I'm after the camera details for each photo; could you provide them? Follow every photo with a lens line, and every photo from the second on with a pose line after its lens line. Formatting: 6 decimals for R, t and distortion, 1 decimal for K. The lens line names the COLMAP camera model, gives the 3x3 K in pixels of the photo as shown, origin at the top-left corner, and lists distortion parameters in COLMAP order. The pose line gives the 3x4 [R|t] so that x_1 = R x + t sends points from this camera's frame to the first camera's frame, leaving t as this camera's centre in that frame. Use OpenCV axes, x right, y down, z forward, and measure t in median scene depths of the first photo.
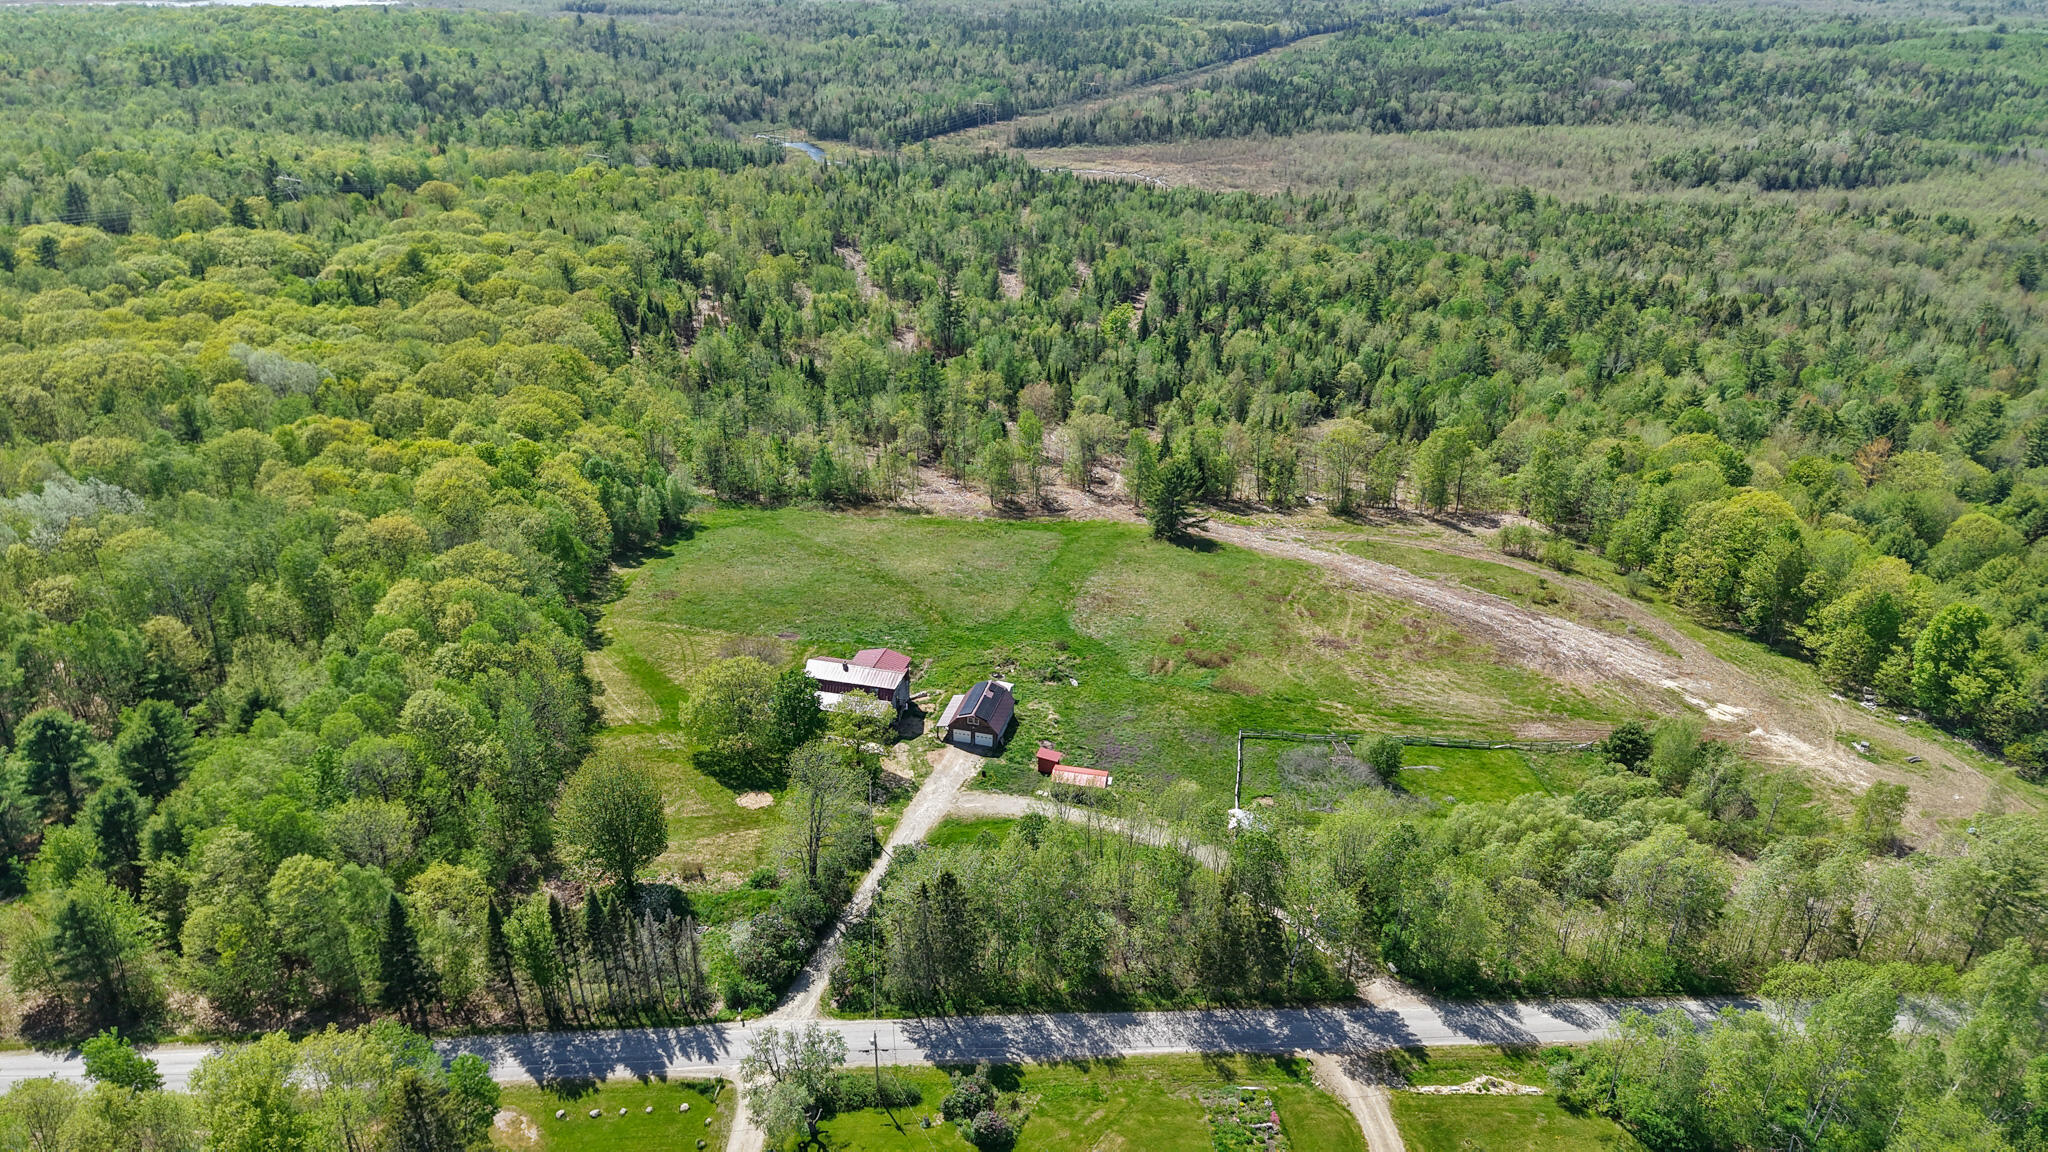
lens RADIAL K [[1371.2, 0, 1034.0], [0, 1371.2, 580.6], [0, 0, 1]] dist [0.033123, -0.041273]
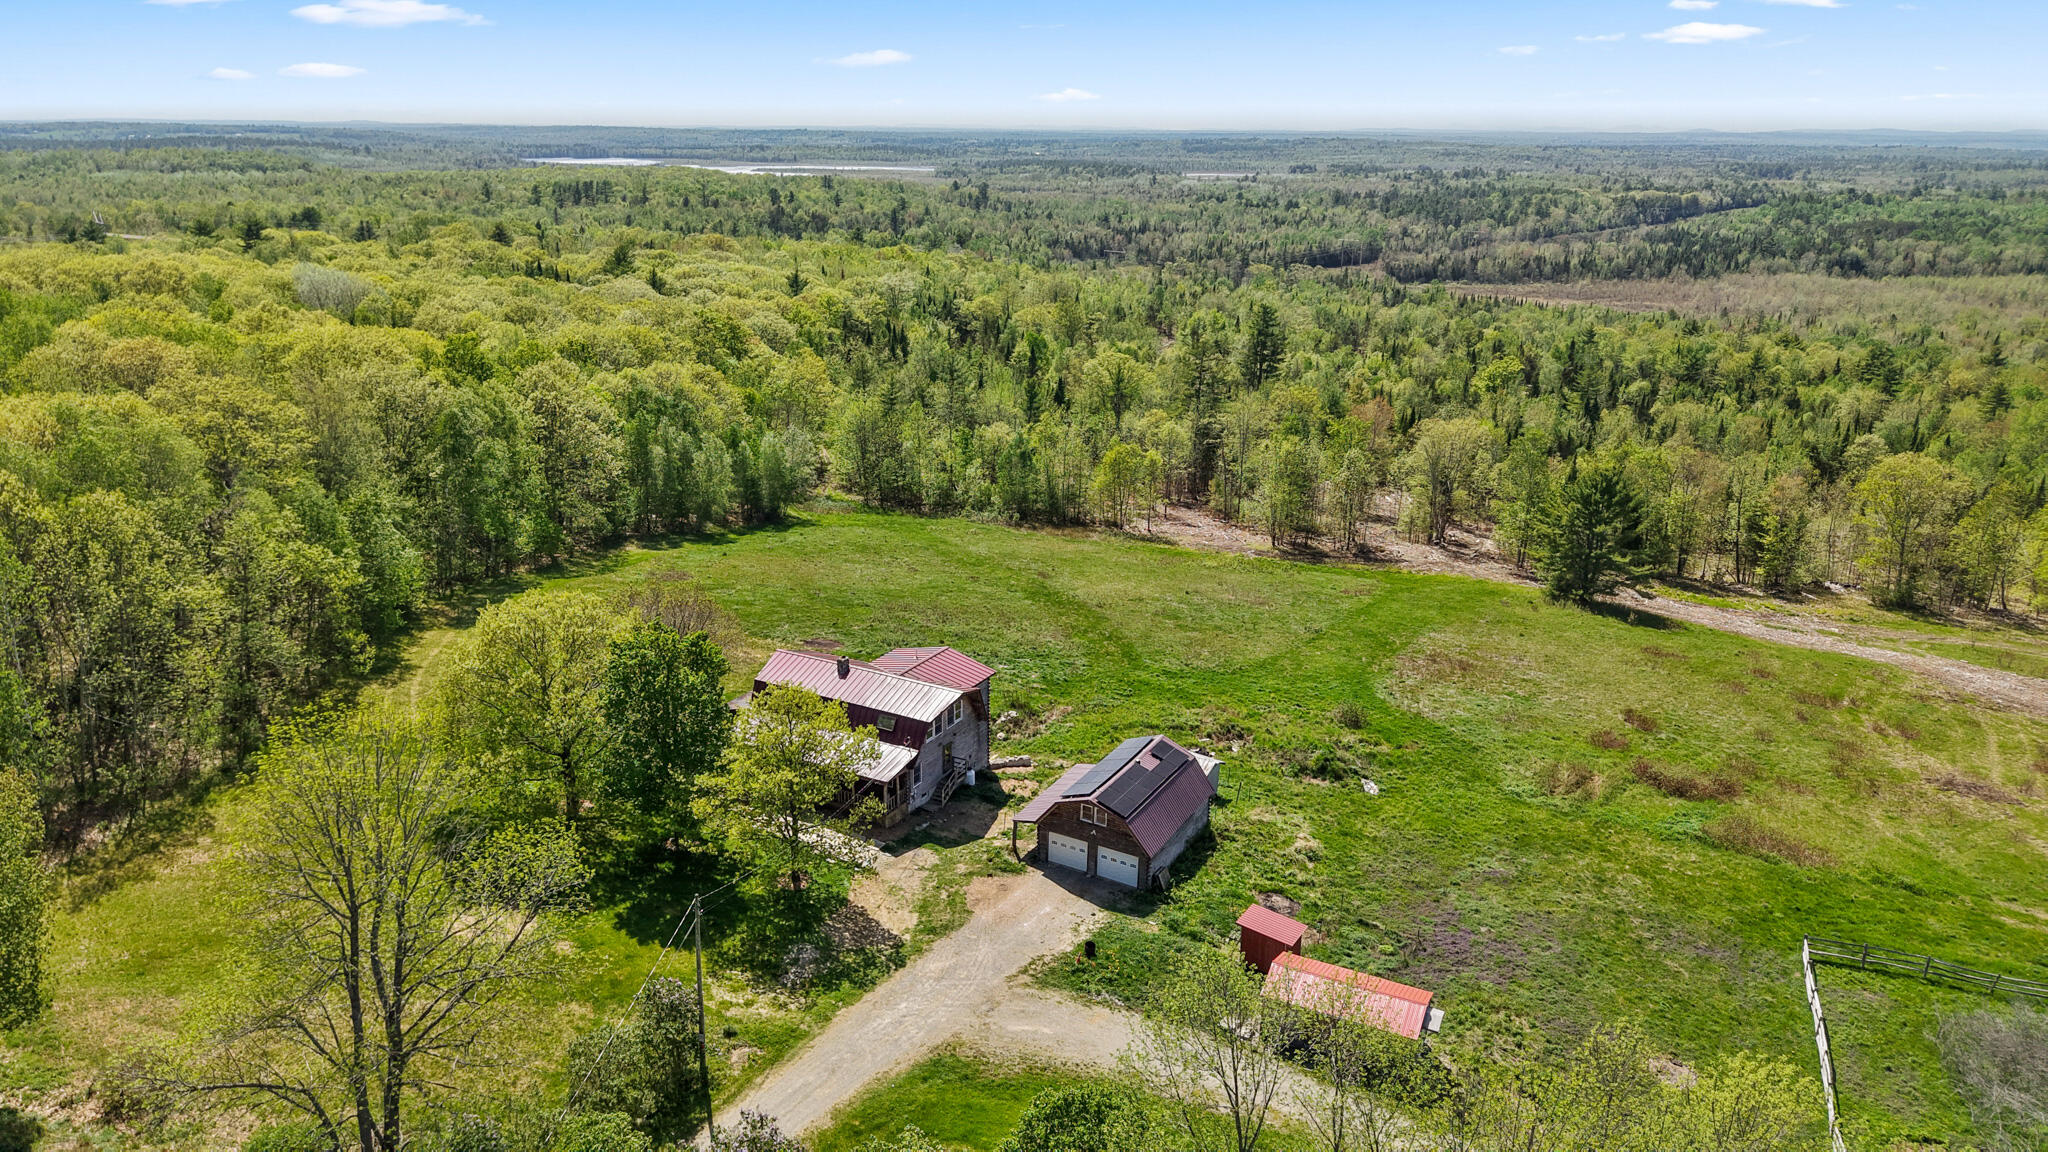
lens RADIAL K [[1371.2, 0, 1026.8], [0, 1371.2, 541.5], [0, 0, 1]] dist [0.033123, -0.041273]
pose [[0.963410, 0.066246, -0.259718, 0.024031], [-0.111136, 0.980486, -0.162161, 0.059310], [0.243908, 0.185091, 0.951972, 0.385423]]
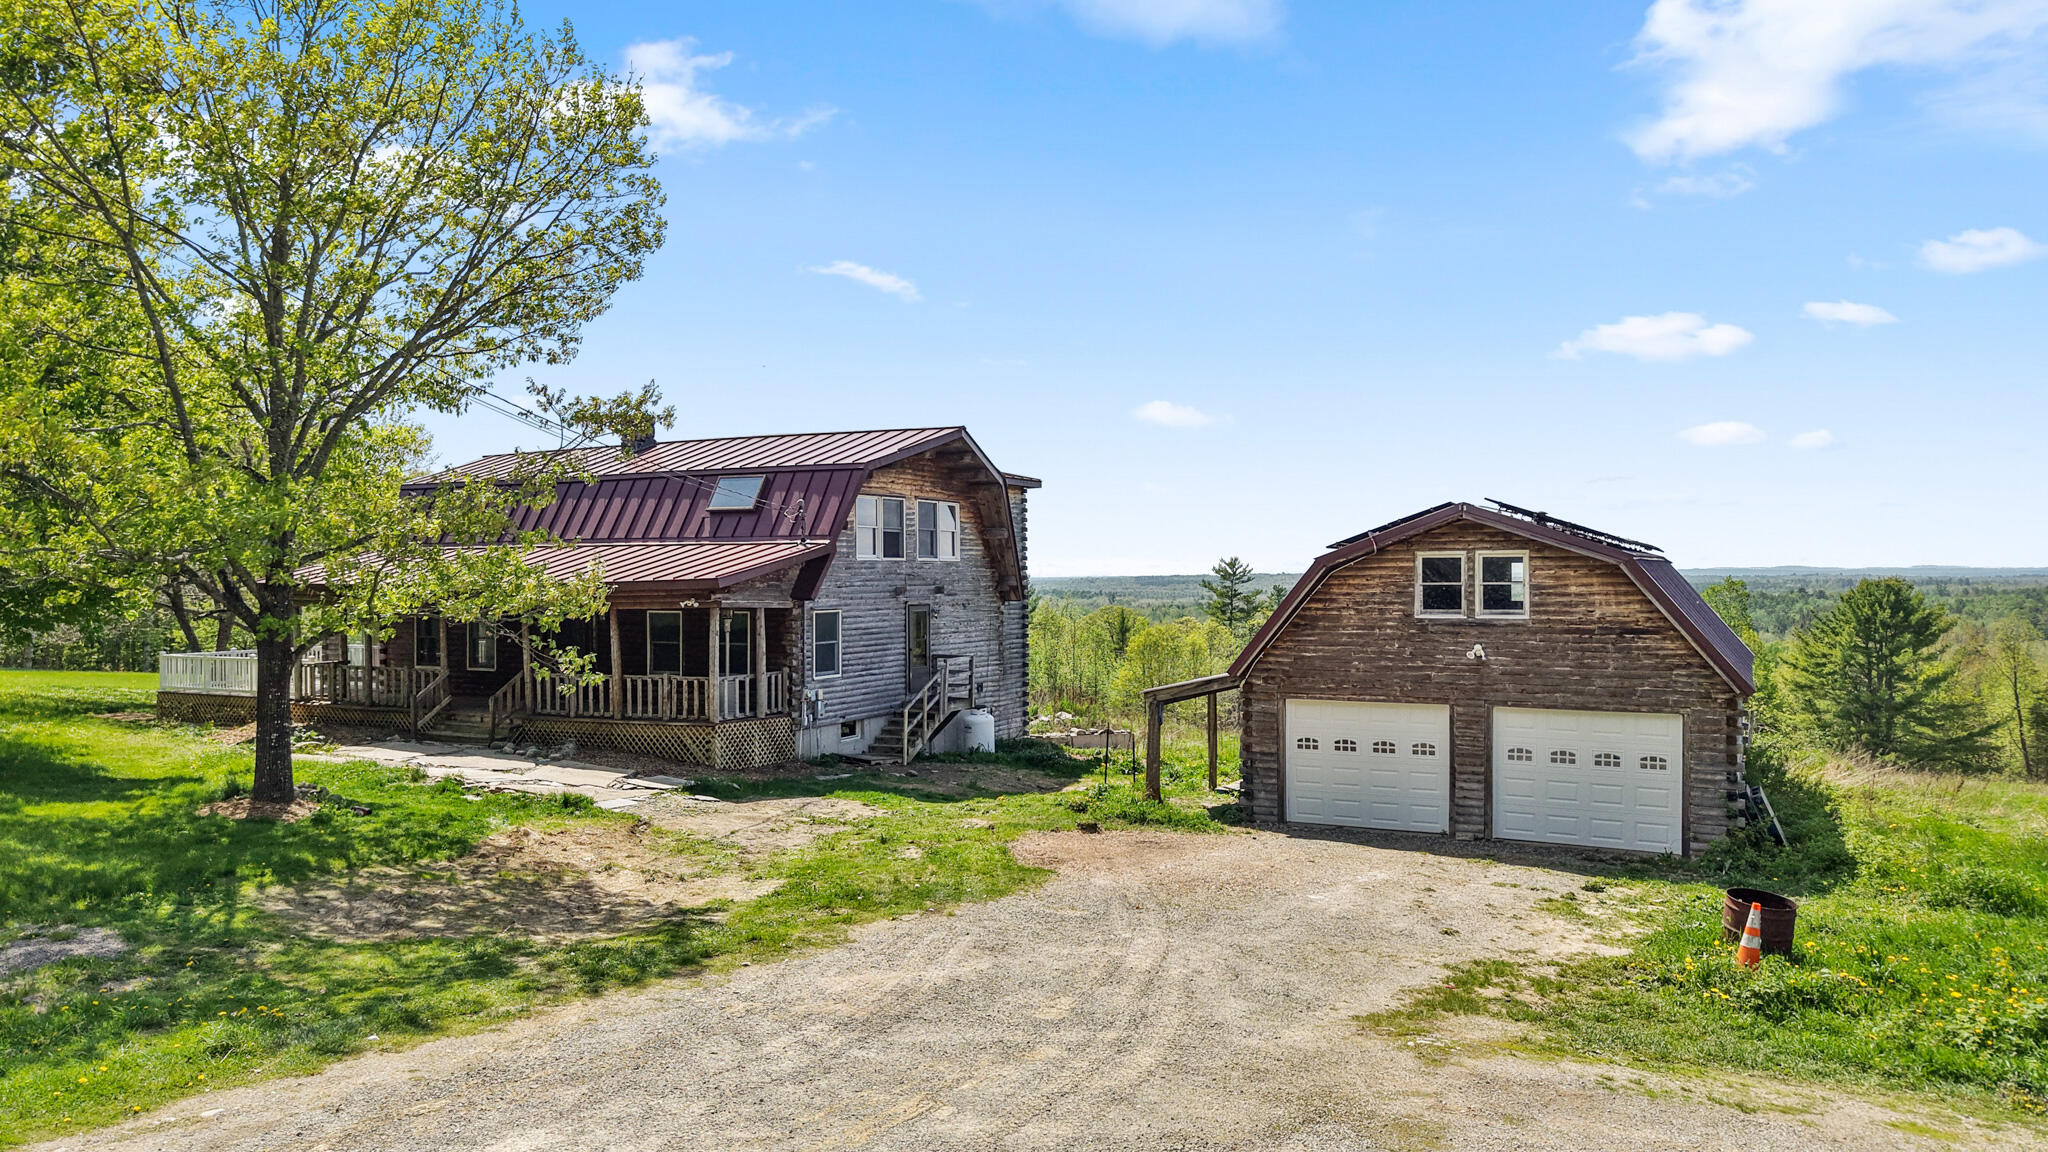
lens RADIAL K [[1371.2, 0, 1032.6], [0, 1371.2, 582.3], [0, 0, 1]] dist [0.033123, -0.041273]
pose [[0.972621, -0.018938, -0.231624, -0.034734], [-0.087209, 0.894093, -0.439309, 0.100115], [0.215413, 0.447481, 0.867962, 0.584819]]
